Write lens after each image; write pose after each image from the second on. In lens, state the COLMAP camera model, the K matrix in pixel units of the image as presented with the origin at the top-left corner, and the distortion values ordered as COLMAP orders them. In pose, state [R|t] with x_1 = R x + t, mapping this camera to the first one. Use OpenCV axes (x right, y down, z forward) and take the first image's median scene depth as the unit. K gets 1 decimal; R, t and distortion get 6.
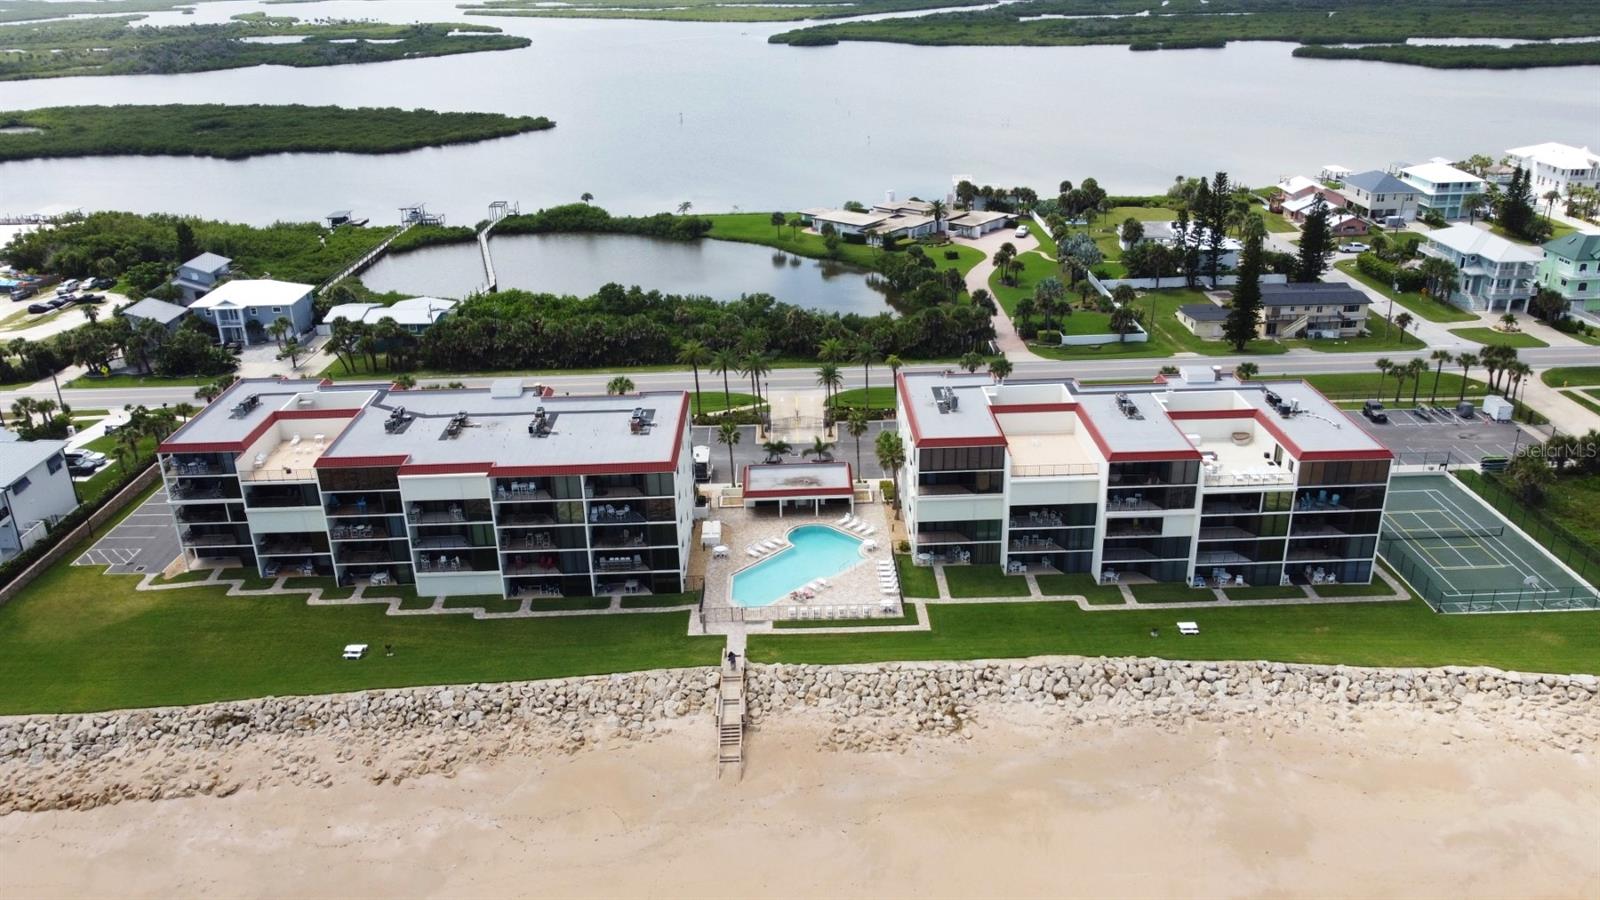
lens RADIAL K [[1208.4, 0, 800.0], [0, 1208.4, 450.0], [0, 0, 1]] dist [-0.003090, -0.000515]
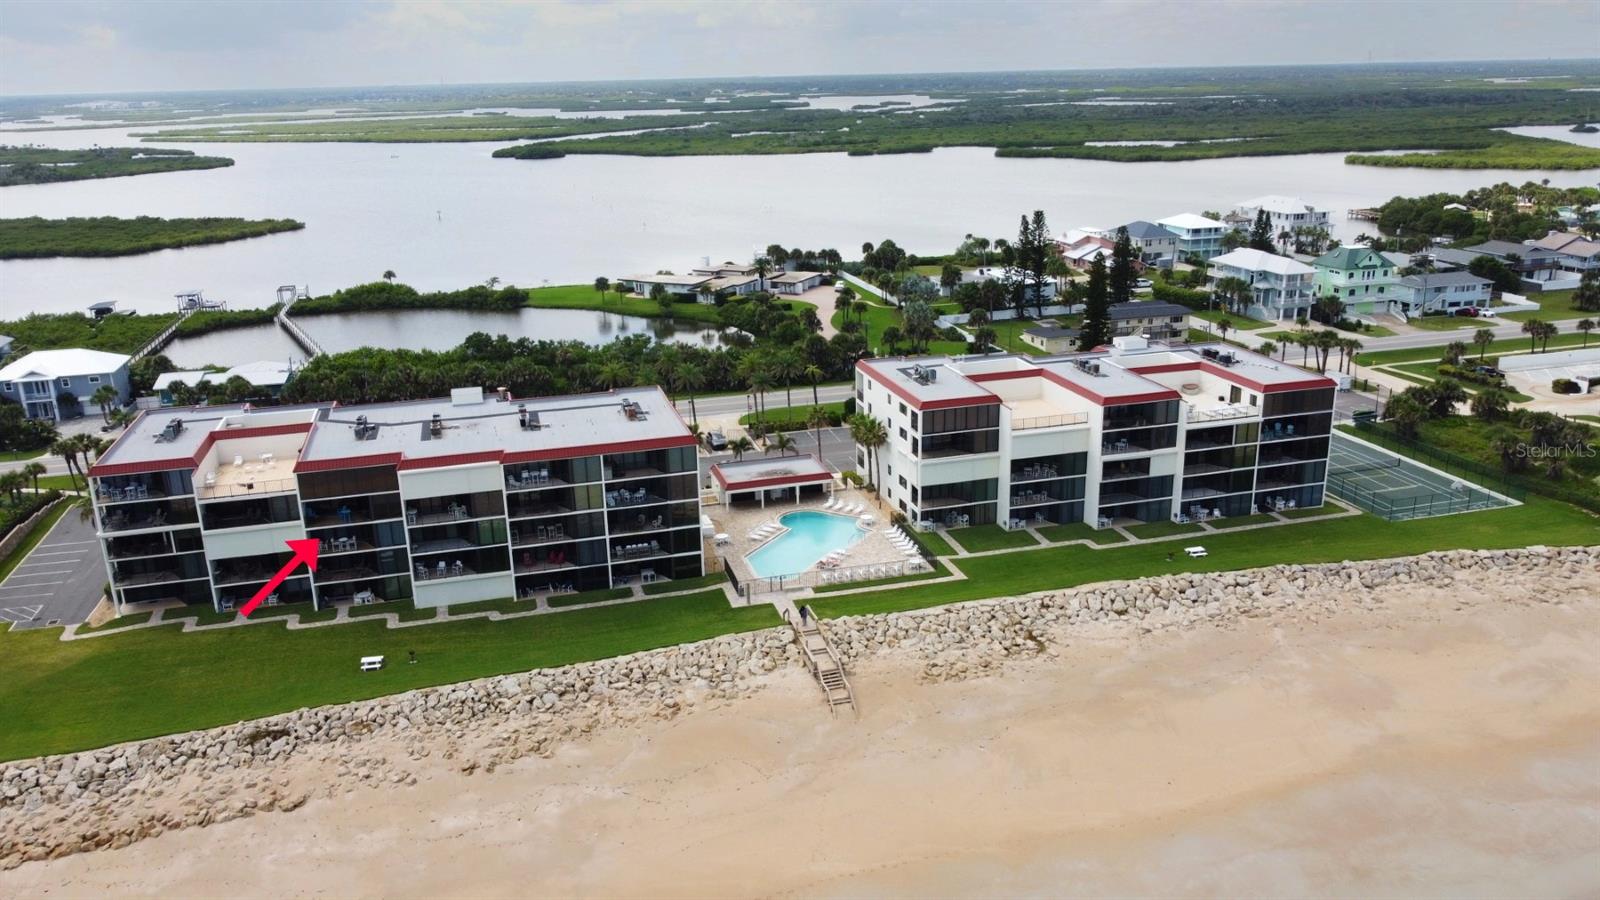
lens RADIAL K [[1208.4, 0, 800.0], [0, 1208.4, 450.0], [0, 0, 1]] dist [-0.003090, -0.000515]
pose [[0.969294, -0.072222, 0.235062, -0.238913], [0.095523, 0.991415, -0.089288, 0.110712], [-0.226595, 0.109000, 0.967871, 0.038555]]
